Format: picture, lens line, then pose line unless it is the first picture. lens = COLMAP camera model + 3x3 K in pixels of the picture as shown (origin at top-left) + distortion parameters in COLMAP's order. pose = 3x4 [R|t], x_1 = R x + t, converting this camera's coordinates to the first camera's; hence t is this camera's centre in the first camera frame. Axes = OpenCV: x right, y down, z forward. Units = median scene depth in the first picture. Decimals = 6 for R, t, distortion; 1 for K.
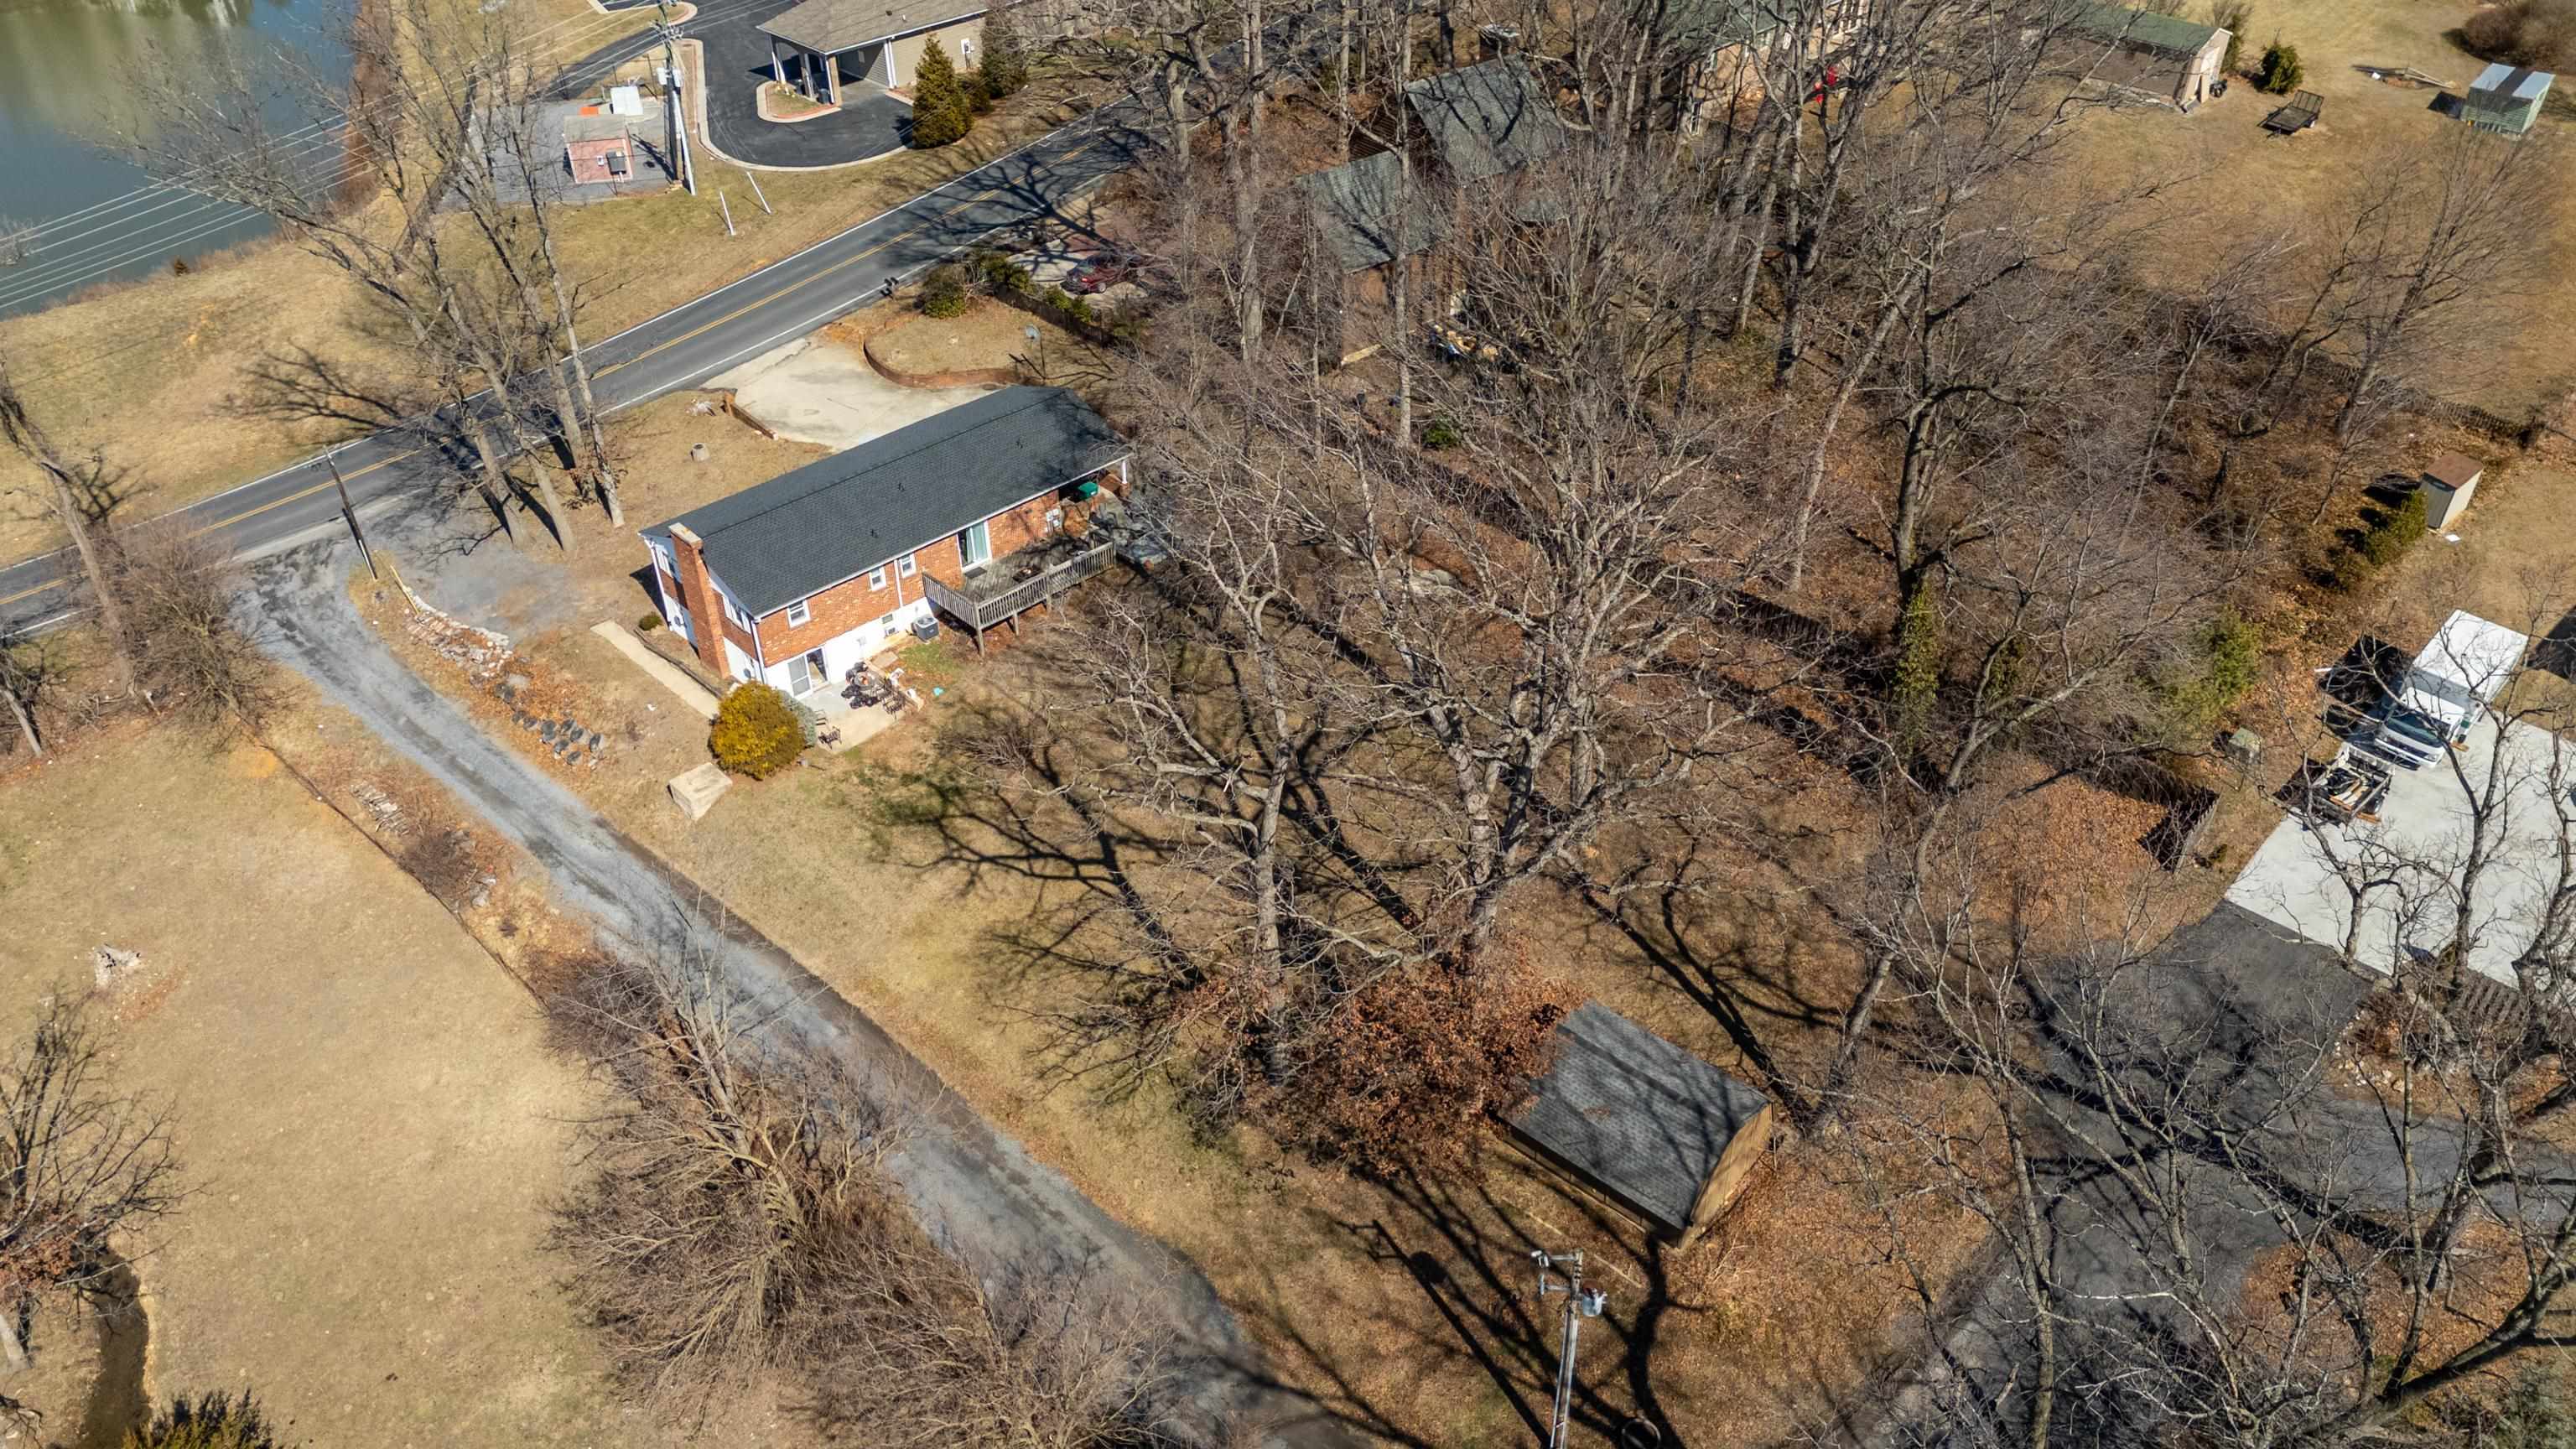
lens RADIAL K [[1891.3, 0, 1282.0], [0, 1891.3, 720.3], [0, 0, 1]] dist [0.089027, -0.106383]
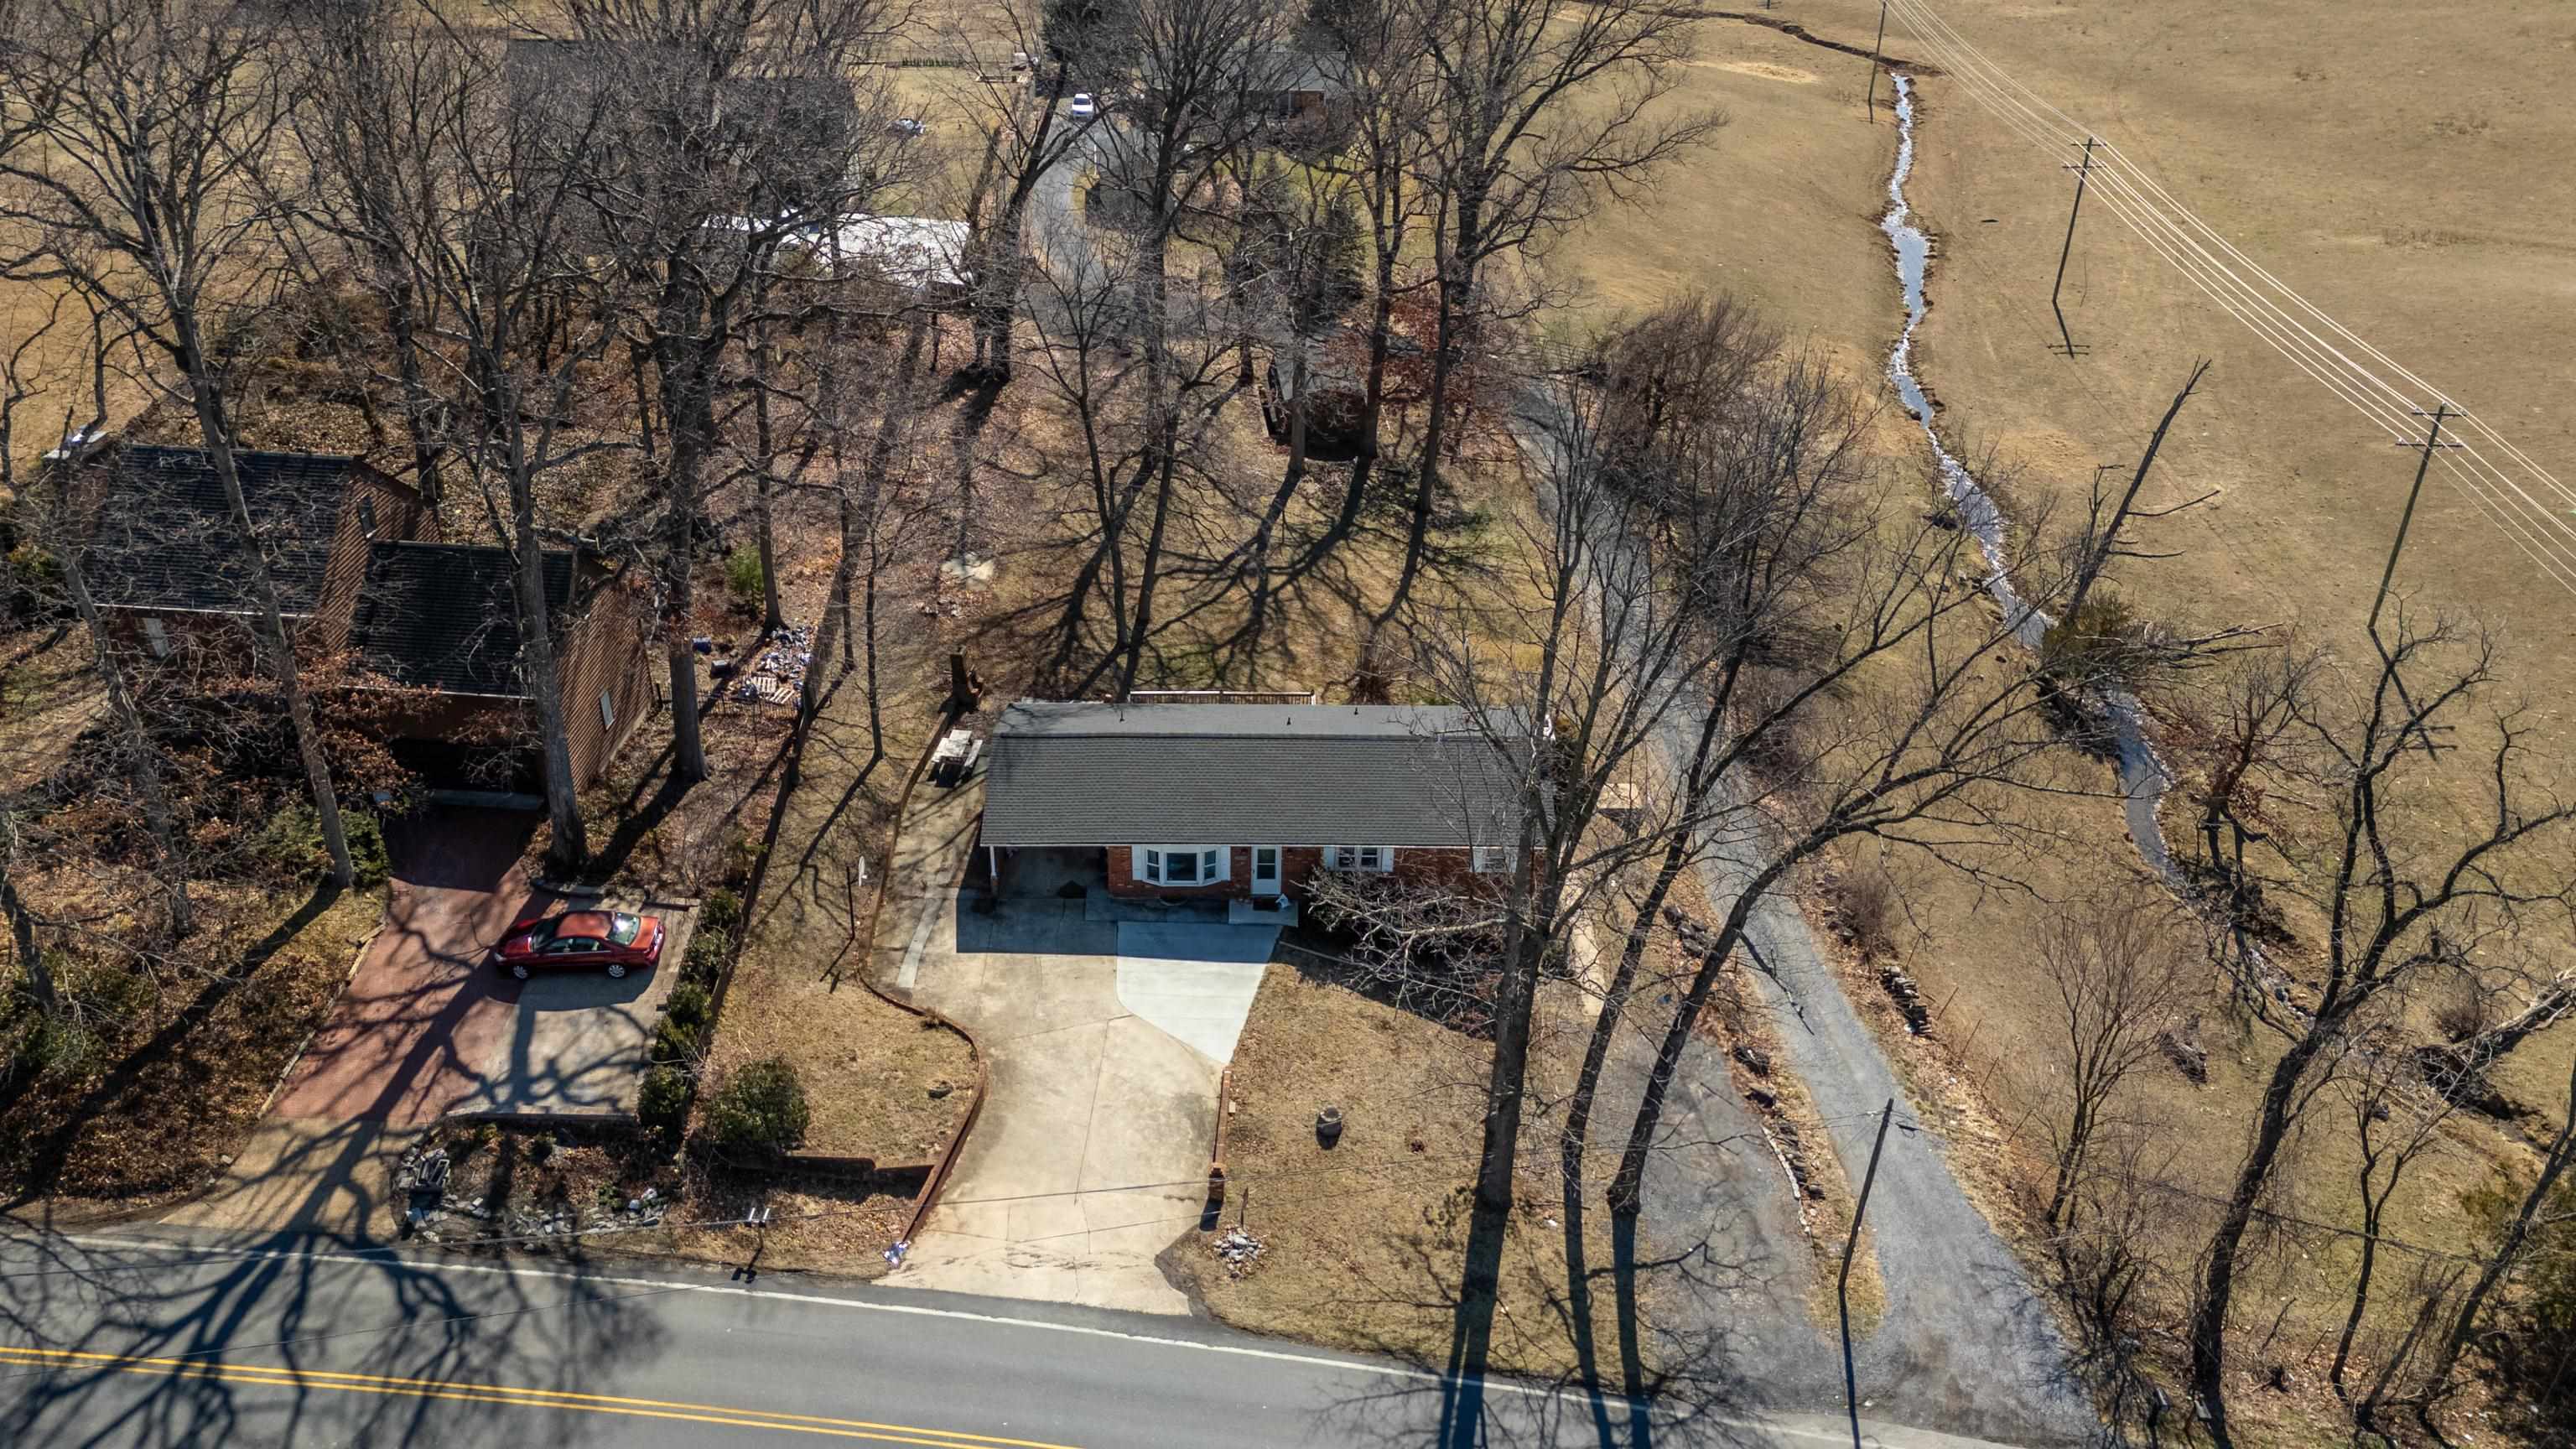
lens RADIAL K [[1891.3, 0, 1282.0], [0, 1891.3, 720.3], [0, 0, 1]] dist [0.089027, -0.106383]
pose [[-0.730760, -0.363401, 0.577866, -0.539146], [0.394944, 0.465387, 0.792107, -0.624229], [-0.556784, 0.807065, -0.196563, 0.914582]]
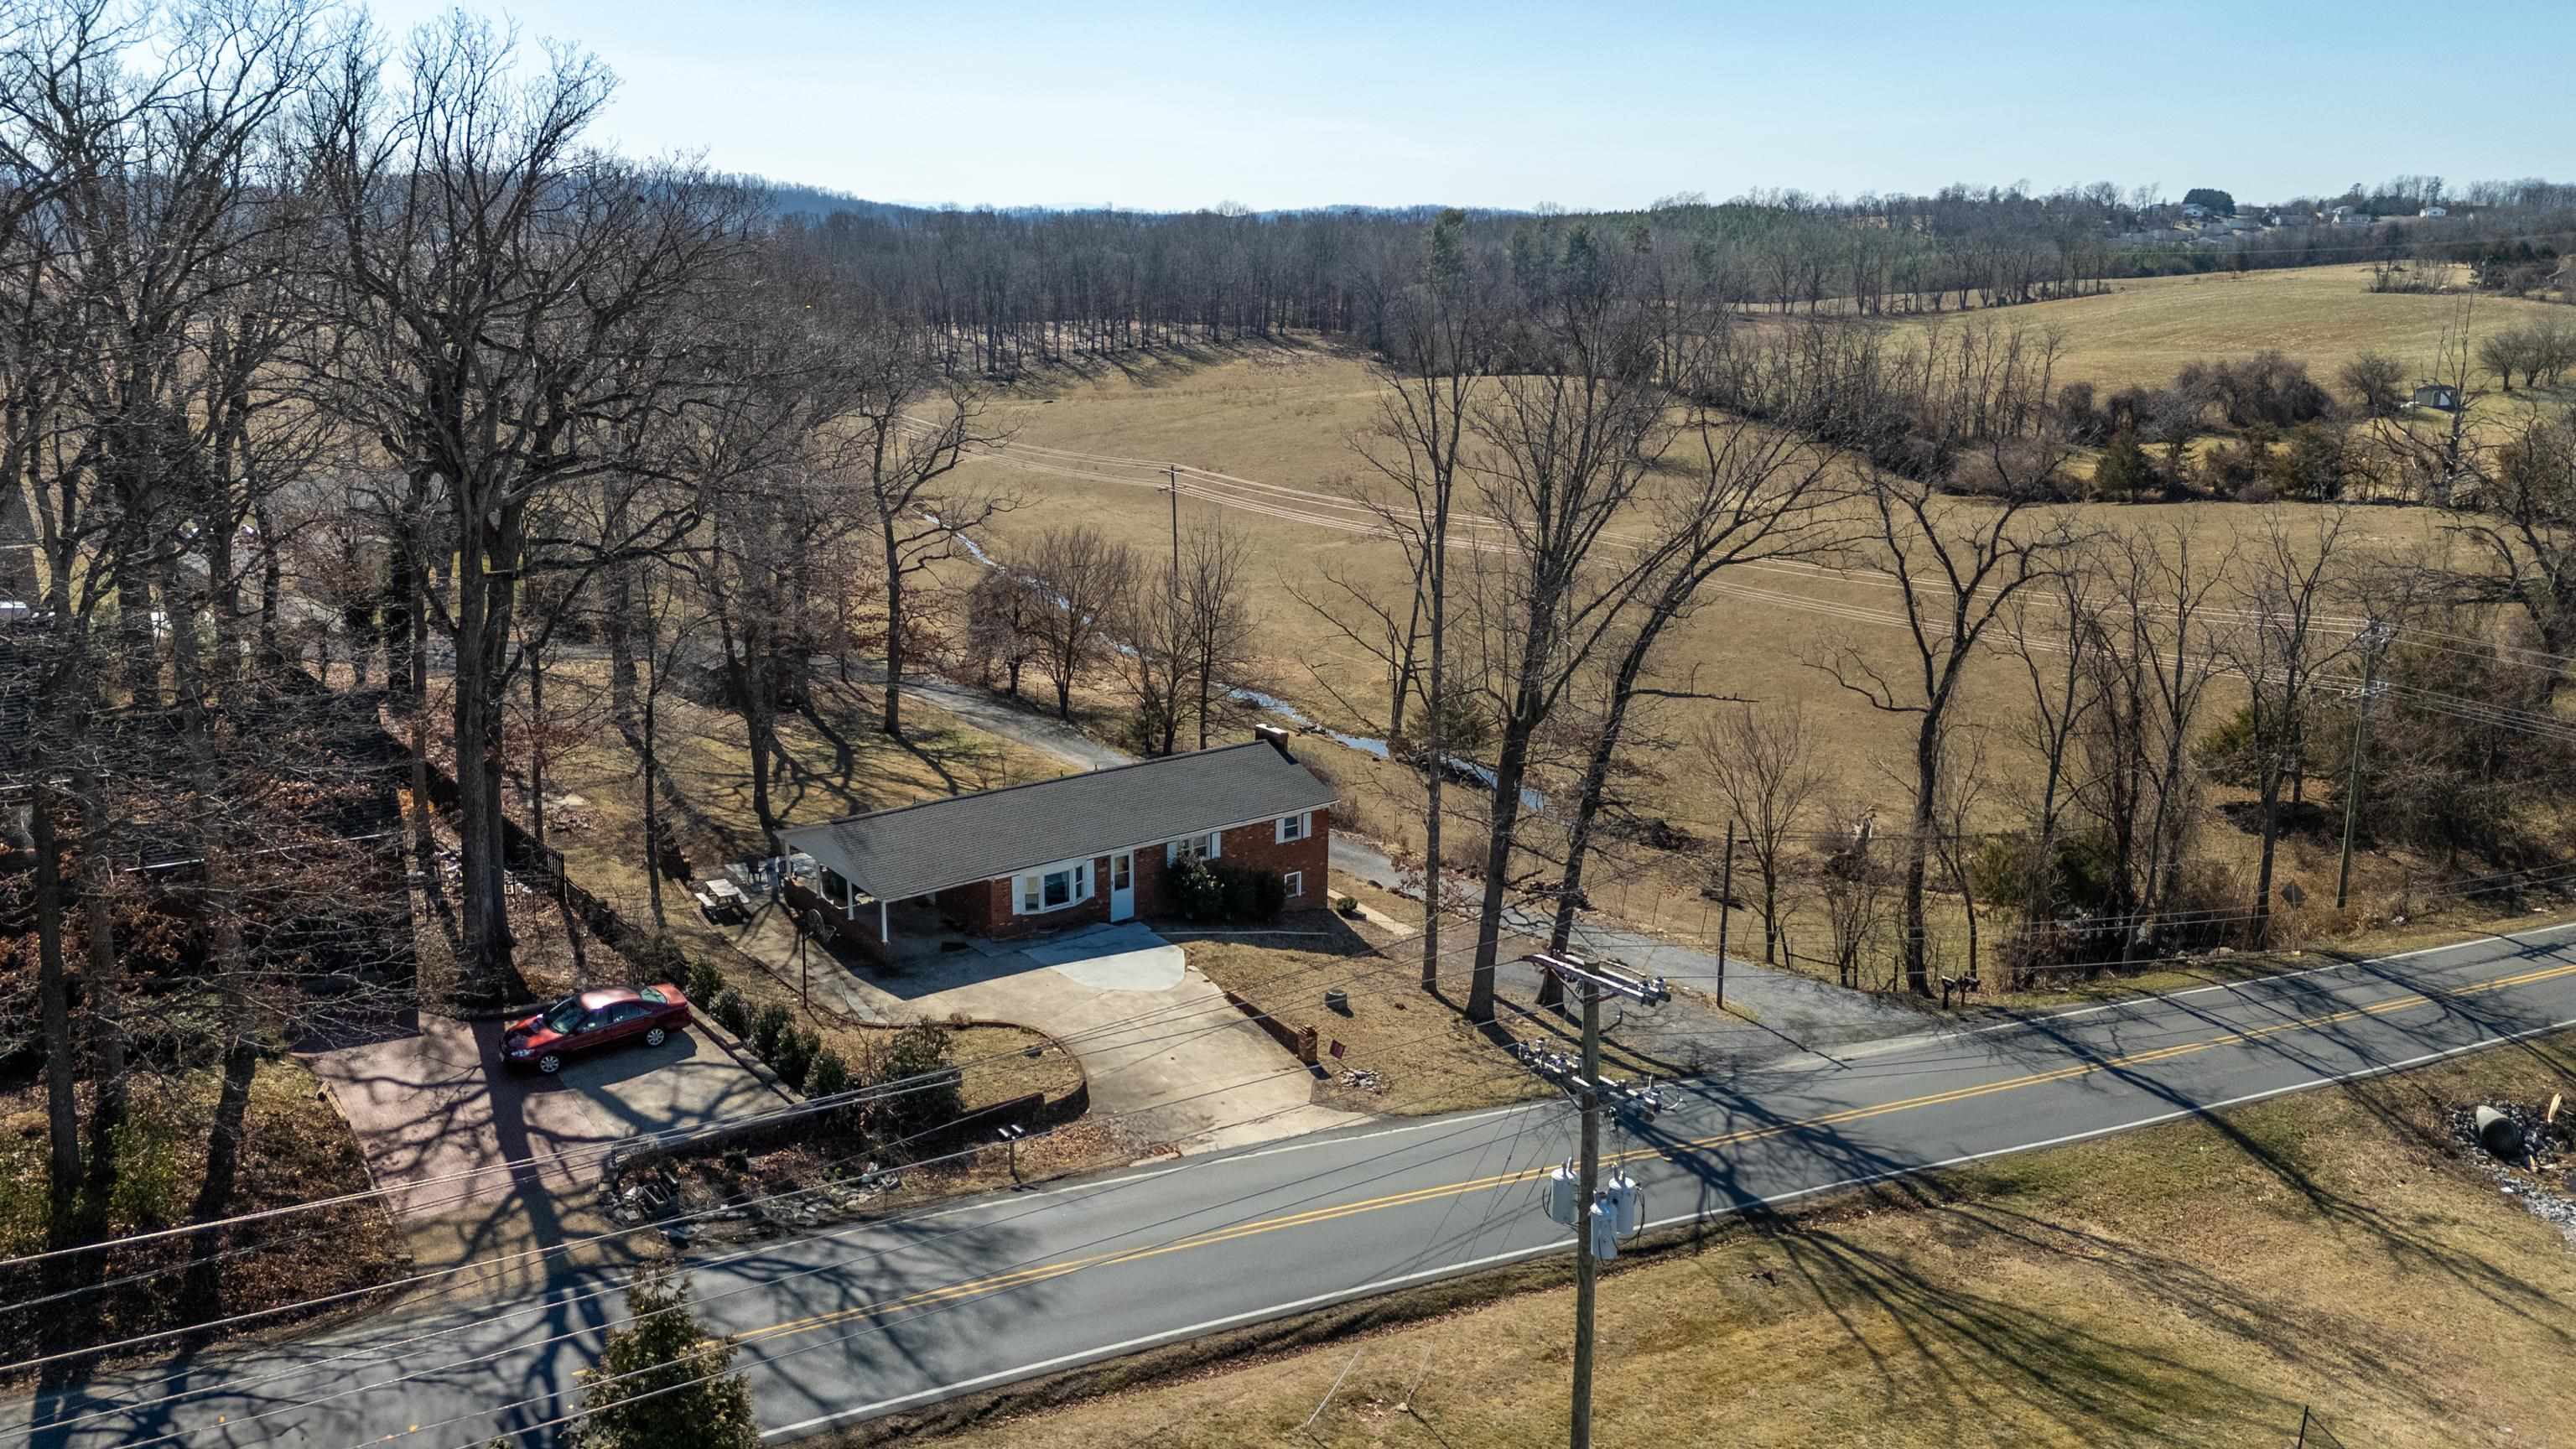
lens RADIAL K [[1890.5, 0, 1277.8], [0, 1890.5, 717.9], [0, 0, 1]] dist [0.104239, -0.234761]
pose [[-0.992487, -0.030235, 0.118557, -0.322734], [0.072861, 0.632384, 0.771221, -0.656706], [-0.098291, 0.774065, -0.625430, 1.206134]]
